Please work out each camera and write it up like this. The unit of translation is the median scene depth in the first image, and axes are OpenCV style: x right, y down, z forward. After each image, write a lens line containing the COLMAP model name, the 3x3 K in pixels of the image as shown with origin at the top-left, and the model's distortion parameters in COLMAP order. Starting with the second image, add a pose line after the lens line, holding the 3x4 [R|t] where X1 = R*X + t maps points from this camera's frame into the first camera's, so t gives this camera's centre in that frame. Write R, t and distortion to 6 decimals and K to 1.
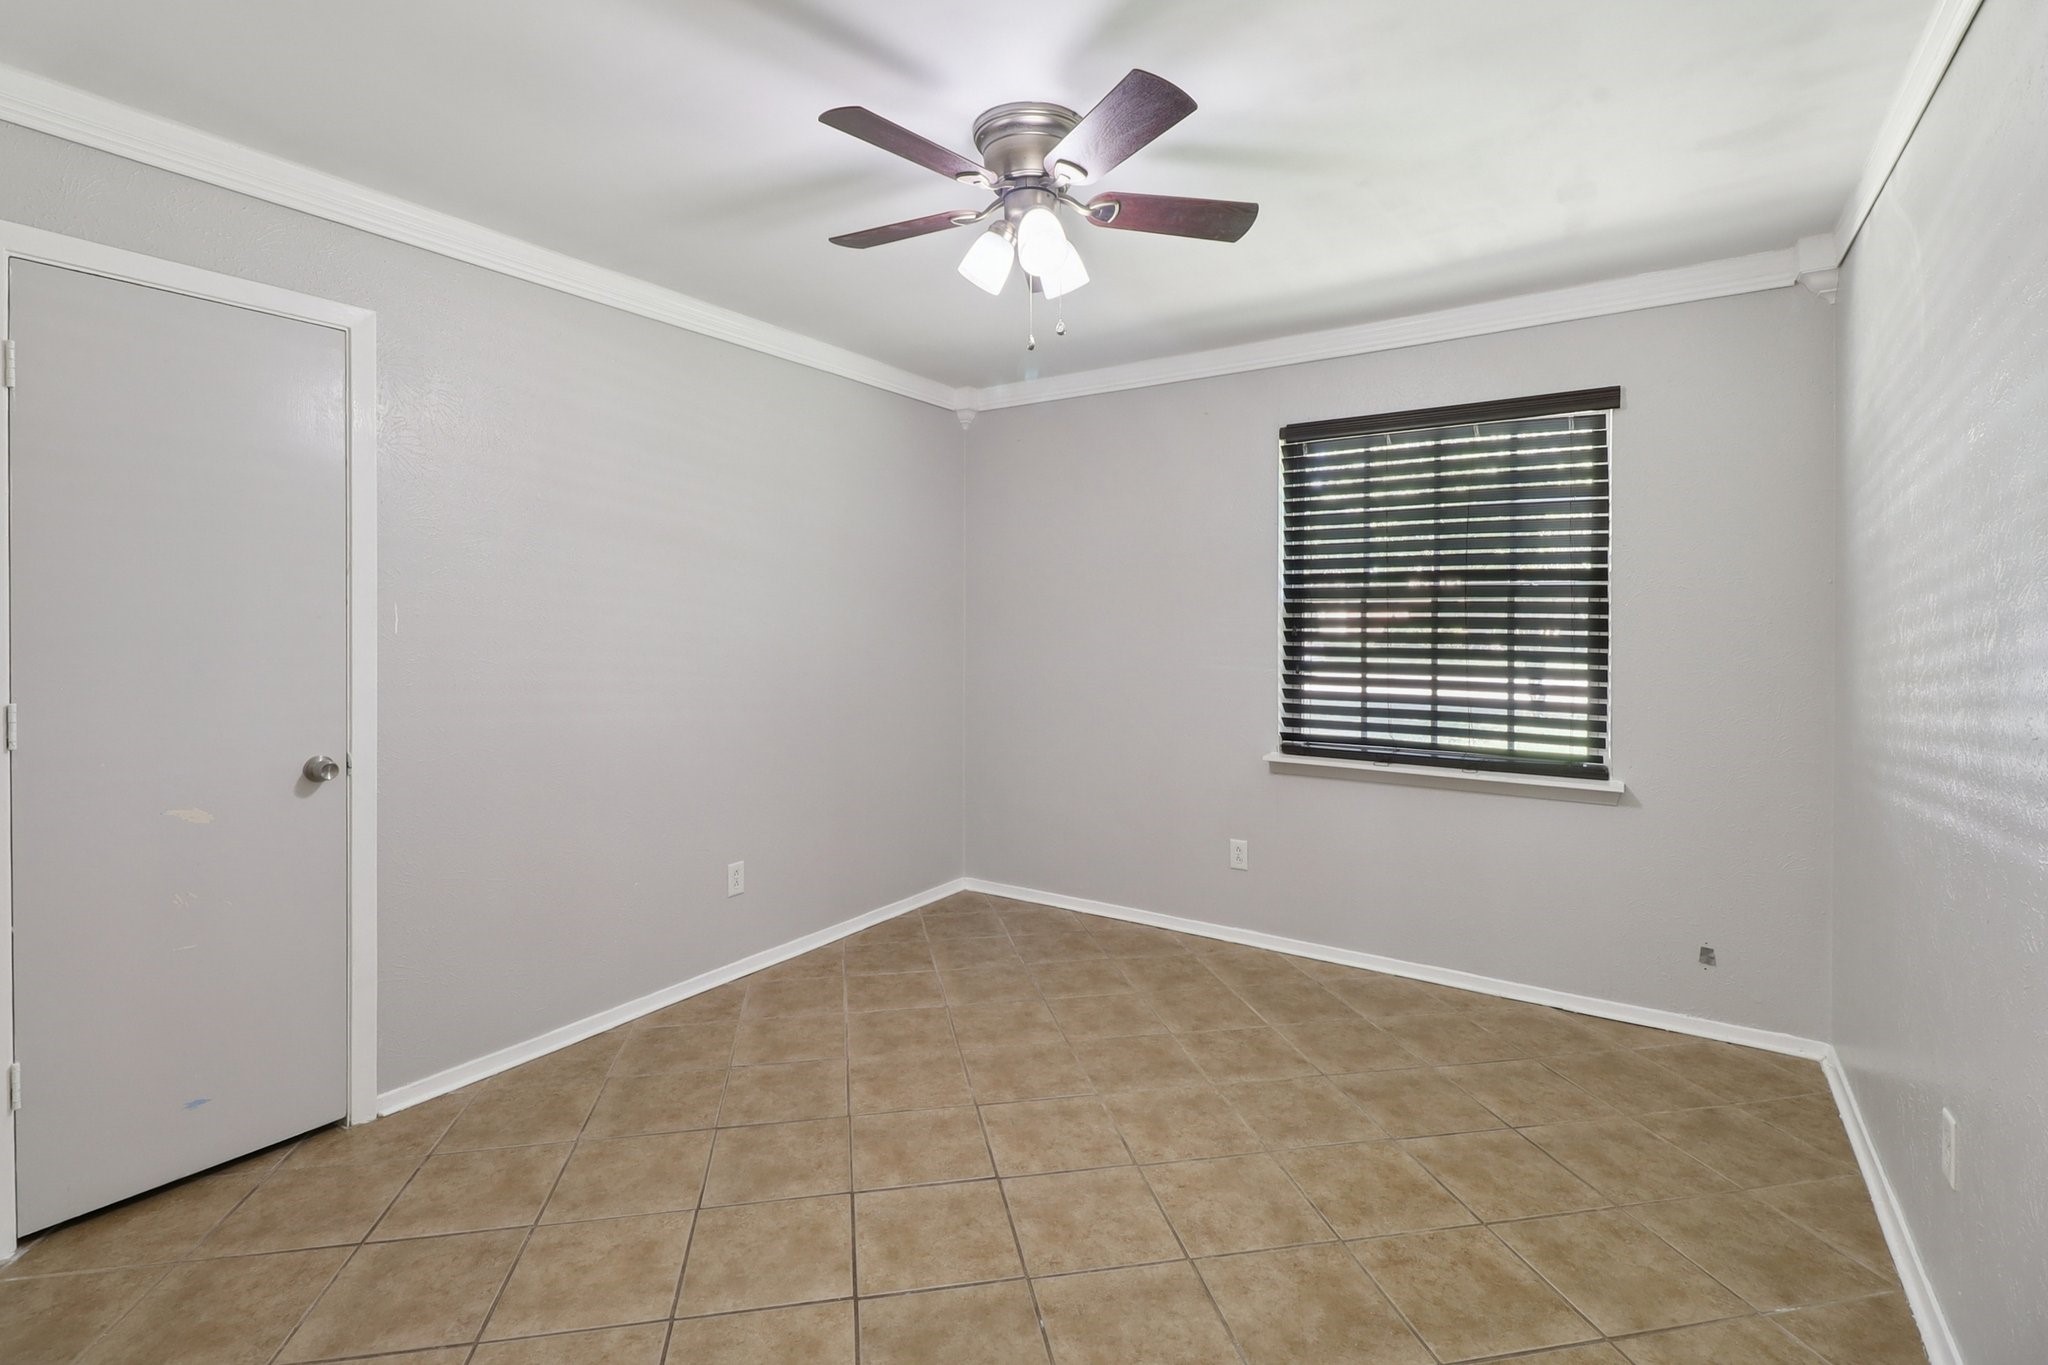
lens RADIAL K [[958.4, 0, 1009.5], [0, 958.4, 629.1], [0, 0, 1]] dist [0.003977, -0.005574]
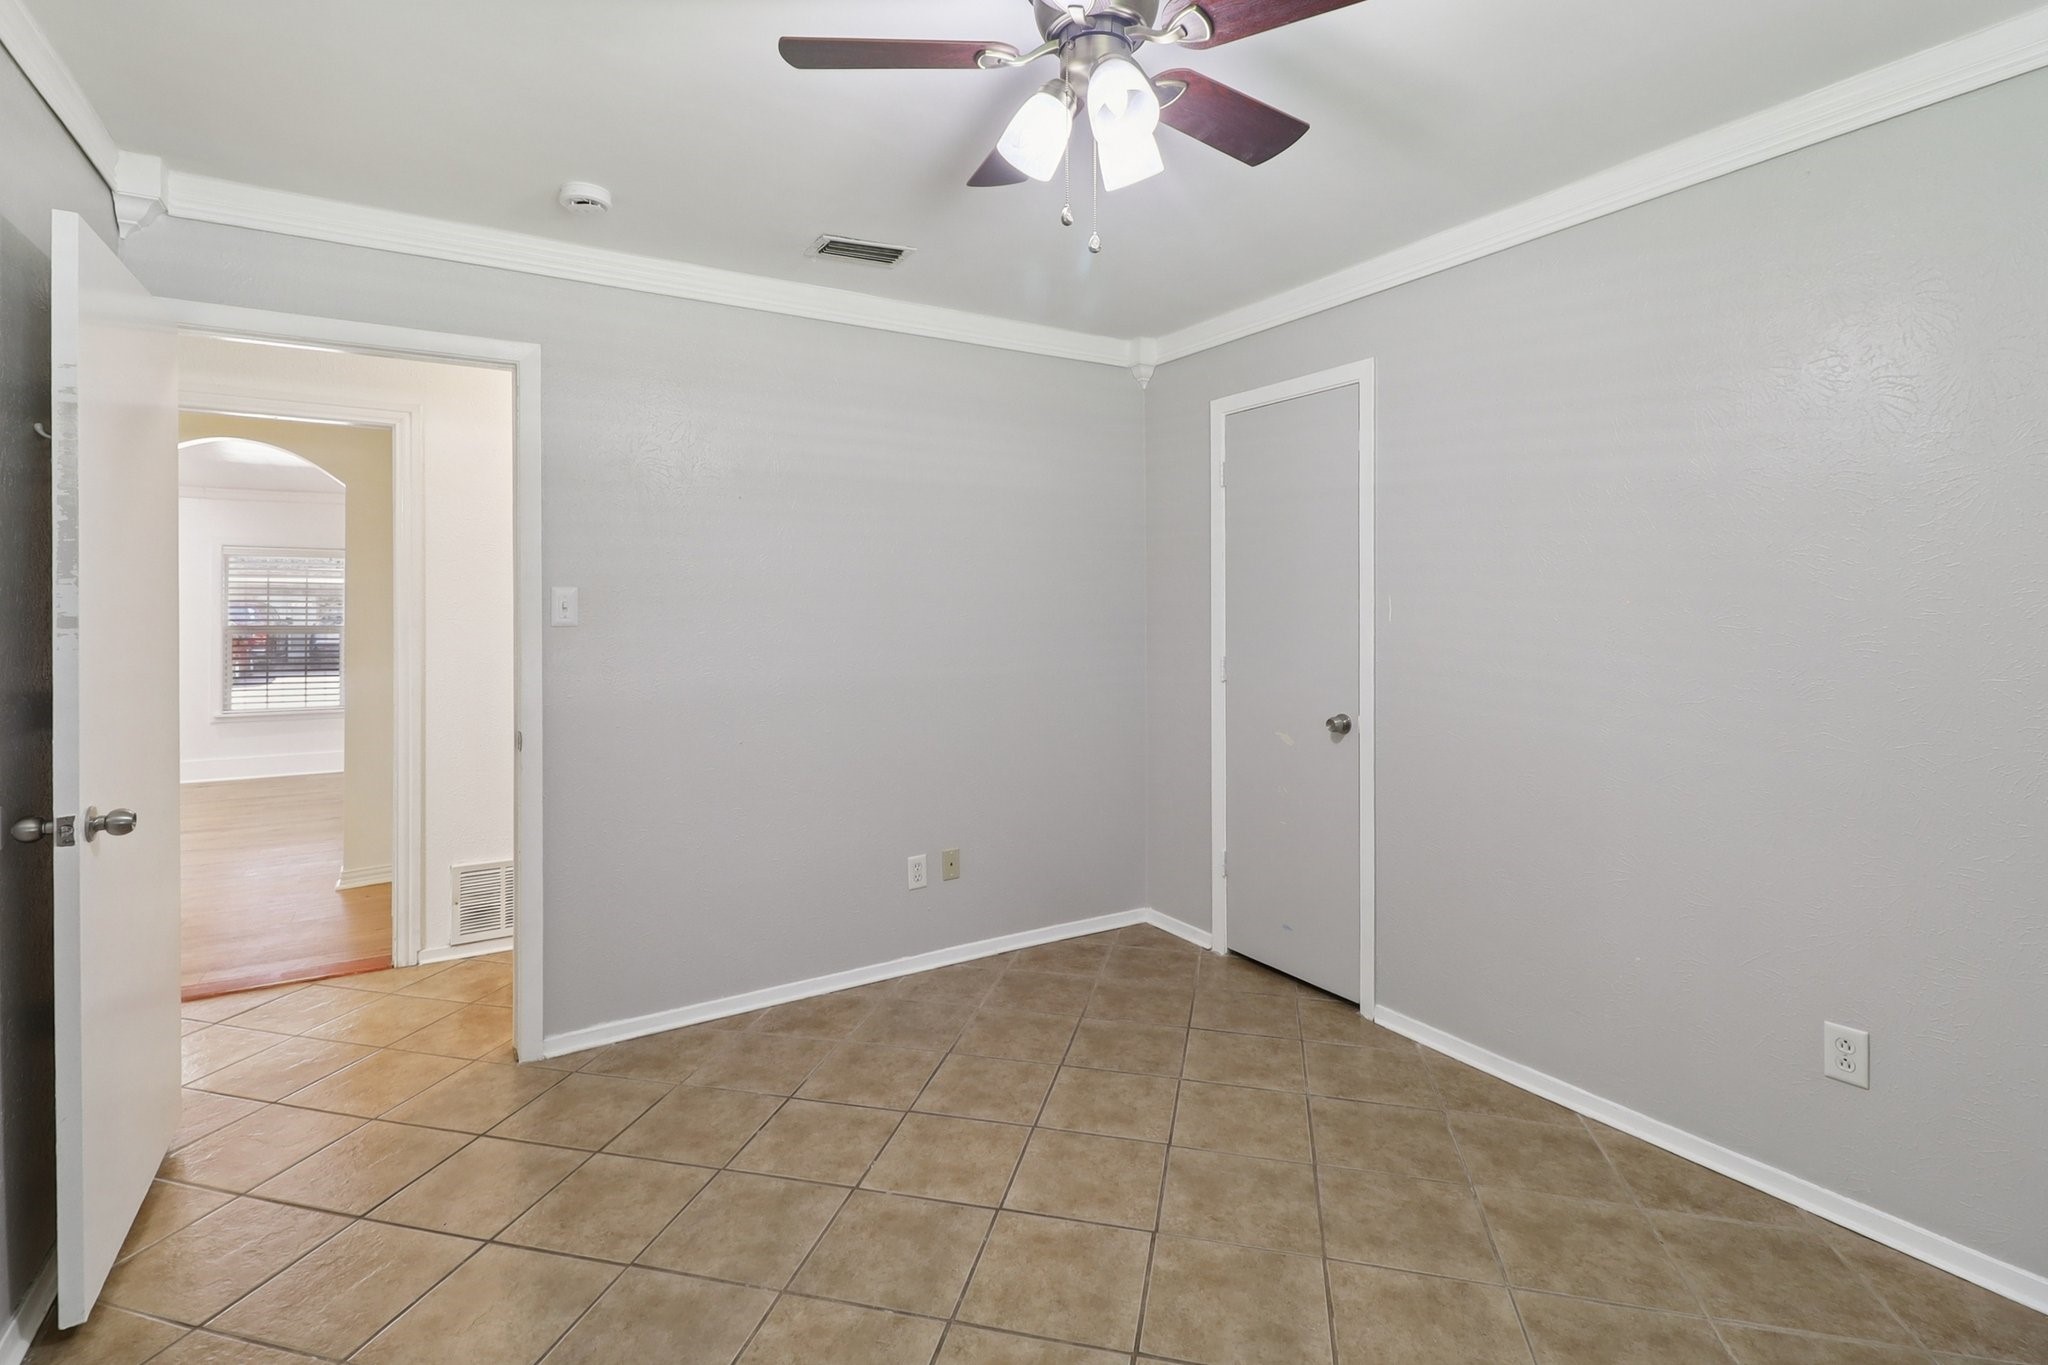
lens RADIAL K [[958.4, 0, 1010.4], [0, 958.4, 607.4], [0, 0, 1]] dist [0.003977, -0.005574]
pose [[-0.423713, -0.002861, -0.905792, 0.647806], [-0.006804, 0.999977, 0.000025, -0.010682], [0.905771, 0.006174, -0.423723, 1.116302]]
